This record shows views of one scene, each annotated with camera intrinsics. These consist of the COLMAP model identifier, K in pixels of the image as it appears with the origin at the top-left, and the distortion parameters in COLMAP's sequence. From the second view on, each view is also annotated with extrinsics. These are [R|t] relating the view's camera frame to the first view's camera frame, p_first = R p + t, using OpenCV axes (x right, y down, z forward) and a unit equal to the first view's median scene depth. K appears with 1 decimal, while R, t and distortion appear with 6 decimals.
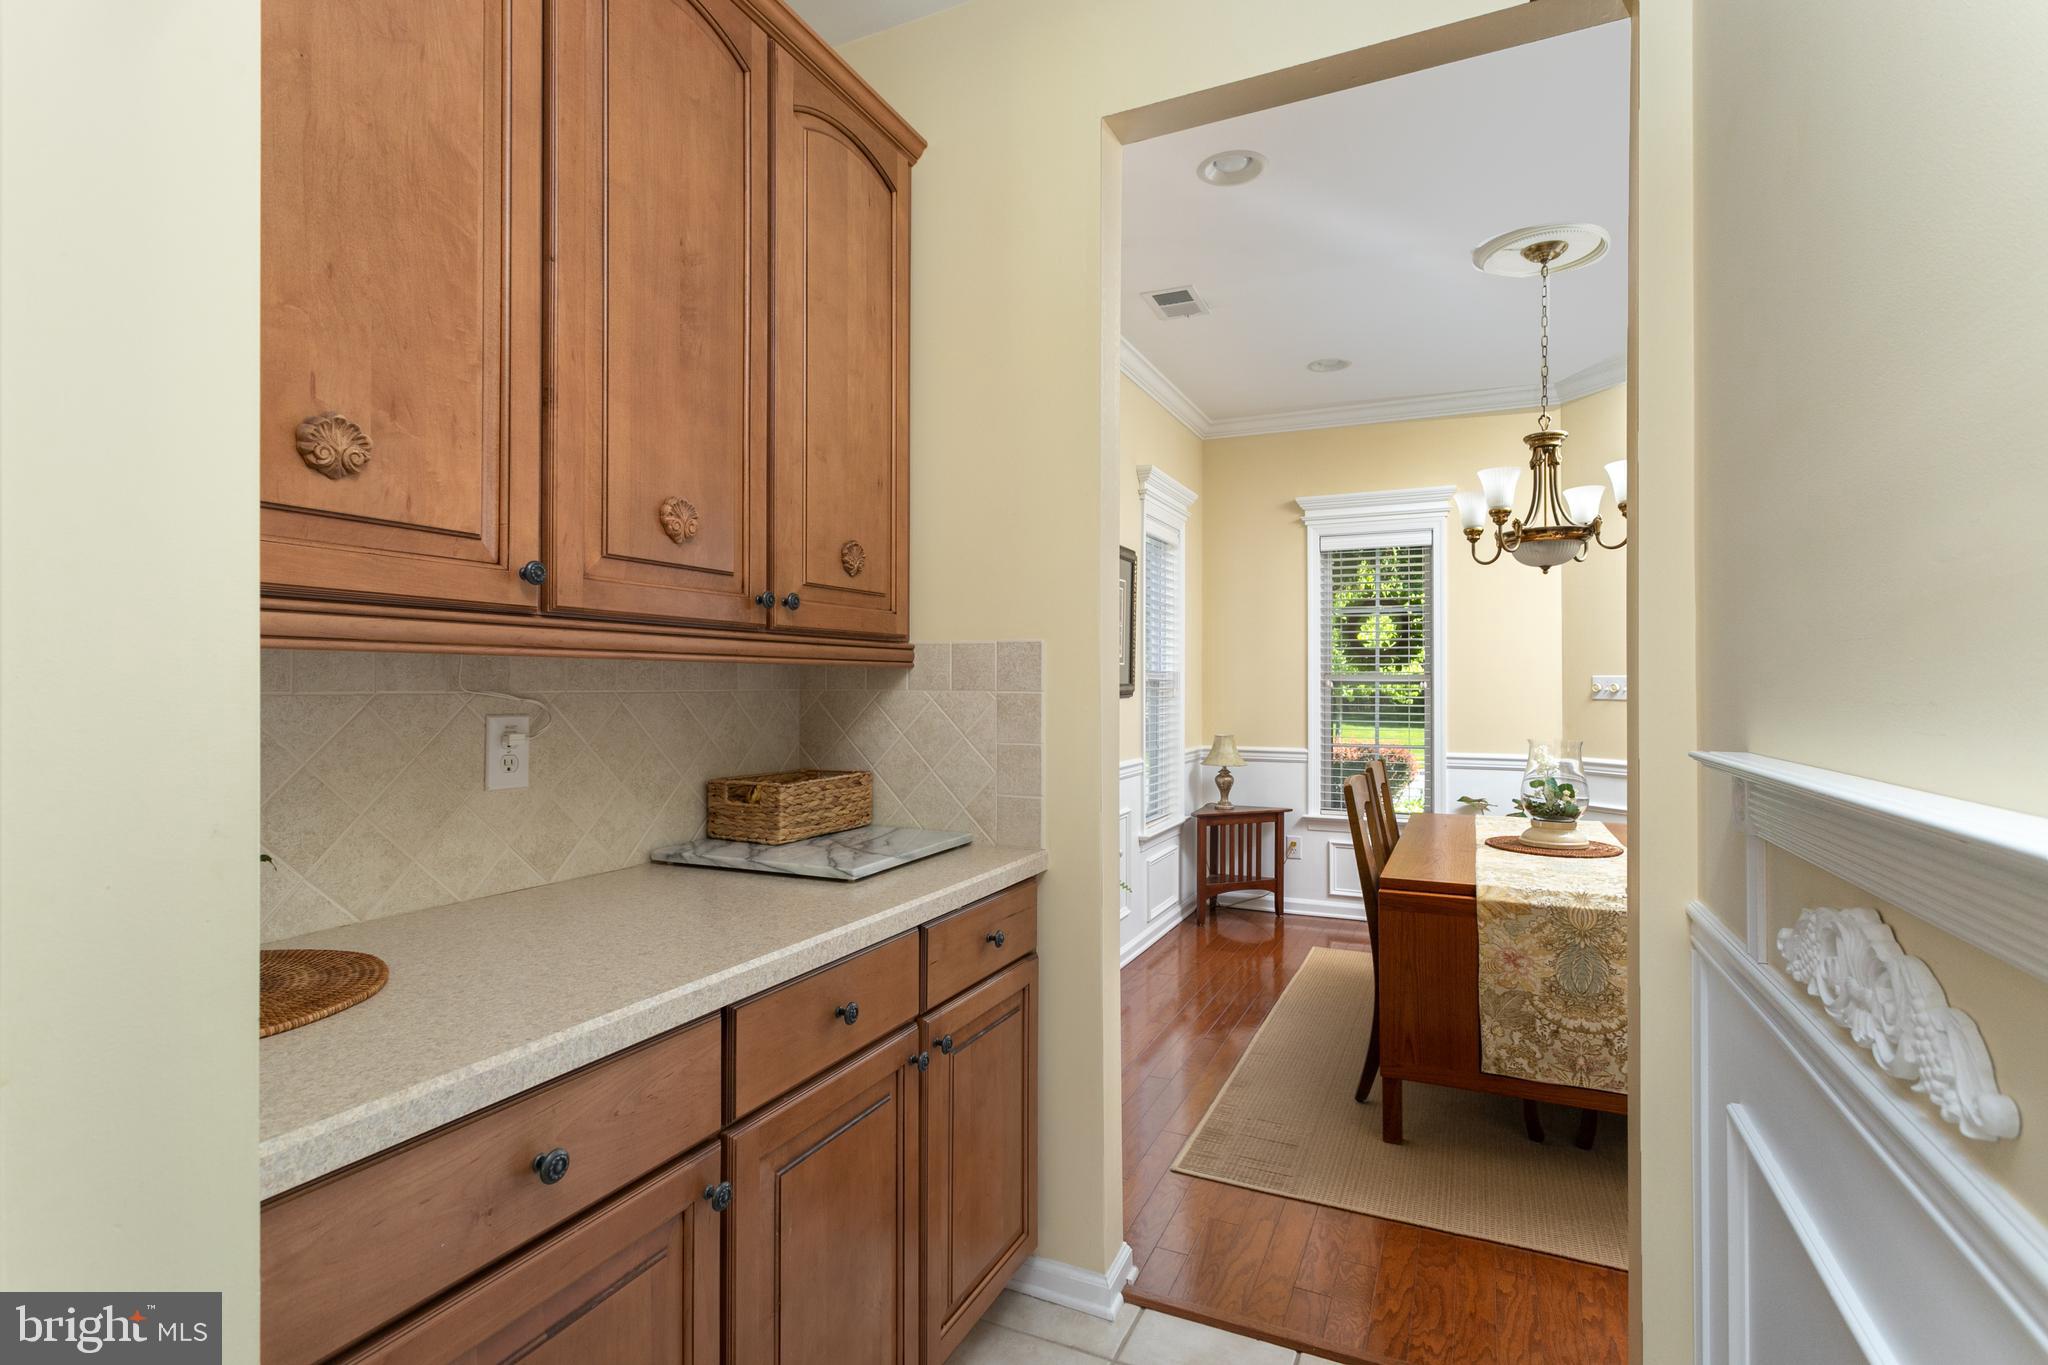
lens RADIAL K [[980.5, 0, 1010.8], [0, 980.5, 684.5], [0, 0, 1]] dist [0.002522, 0.000641]
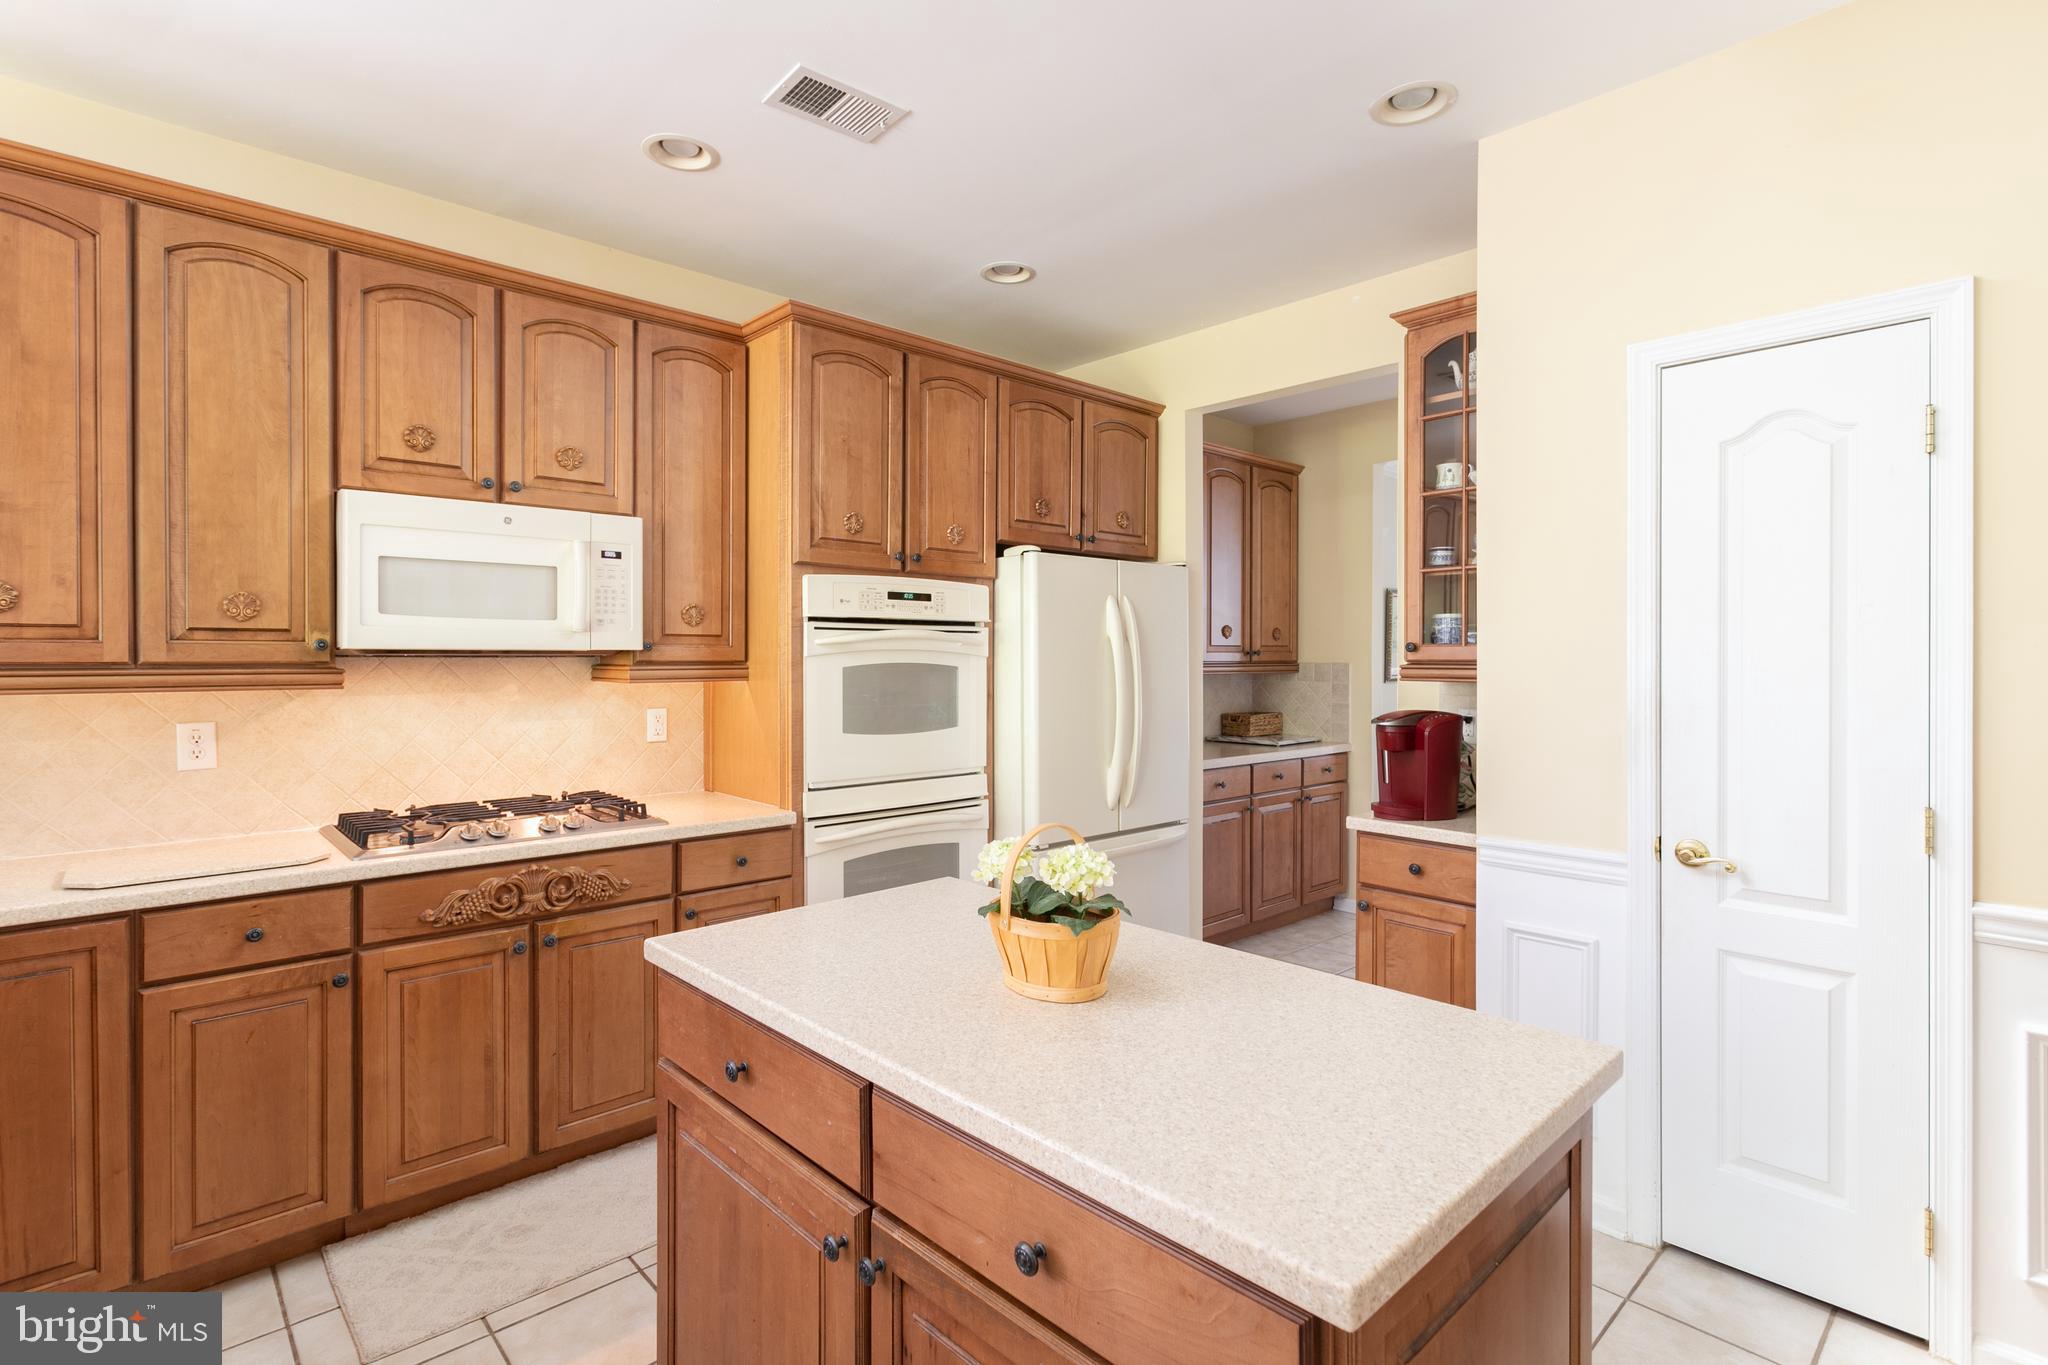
lens RADIAL K [[971.8, 0, 1028.5], [0, 971.8, 660.7], [0, 0, 1]] dist [0.001388, 0.000683]
pose [[0.932932, 0.000451, -0.360052, 0.172405], [0.000289, 0.999998, 0.002003, -0.058342], [0.360052, -0.001973, 0.932930, -1.807358]]
